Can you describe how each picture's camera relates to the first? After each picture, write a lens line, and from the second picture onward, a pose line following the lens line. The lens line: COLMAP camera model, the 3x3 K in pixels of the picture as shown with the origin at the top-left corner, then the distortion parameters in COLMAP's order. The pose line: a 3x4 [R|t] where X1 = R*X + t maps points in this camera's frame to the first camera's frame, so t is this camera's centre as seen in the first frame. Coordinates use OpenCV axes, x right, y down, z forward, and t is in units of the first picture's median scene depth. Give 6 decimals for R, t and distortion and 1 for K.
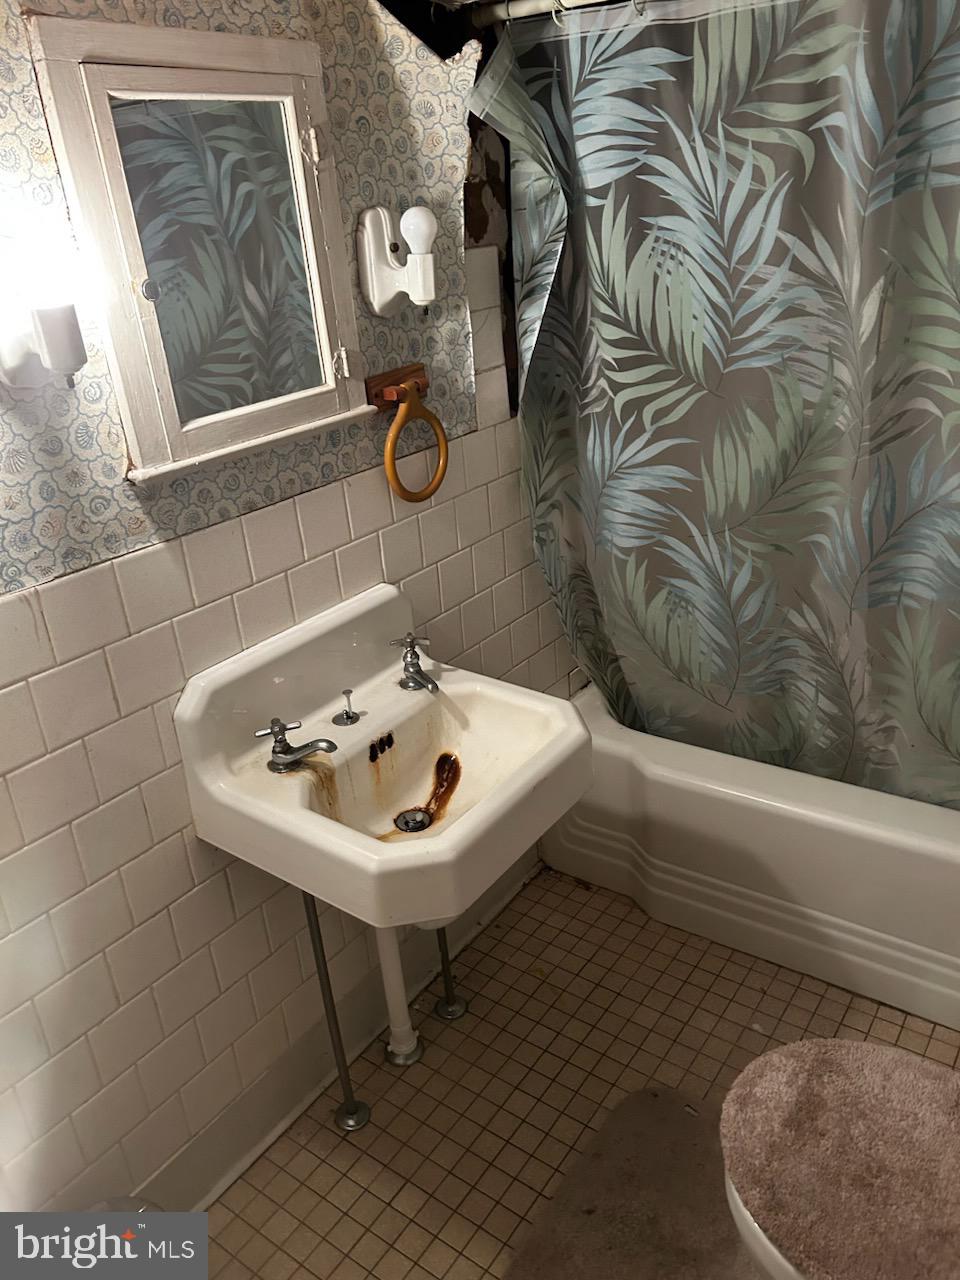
lens RADIAL K [[972.2, 0, 477.6], [0, 972.2, 635.1], [0, 0, 1]] dist [0.048153, -0.048021]
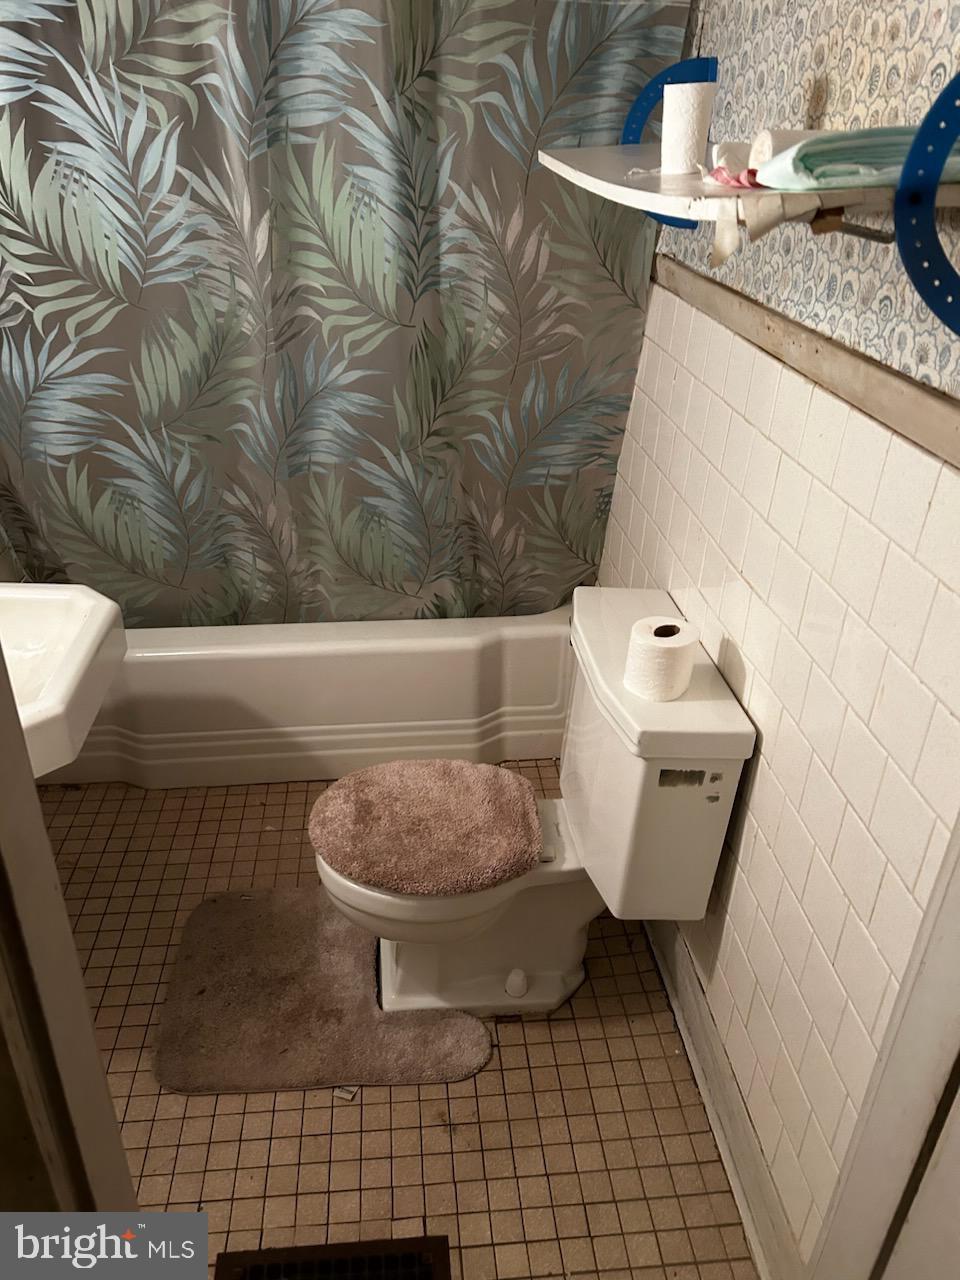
lens RADIAL K [[972.2, 0, 477.6], [0, 972.2, 635.1], [0, 0, 1]] dist [0.048153, -0.048021]
pose [[0.750624, -0.211284, 0.626037, -0.265604], [0.182037, 0.976955, 0.111453, 0.078890], [-0.635158, 0.030303, 0.771787, -0.141798]]
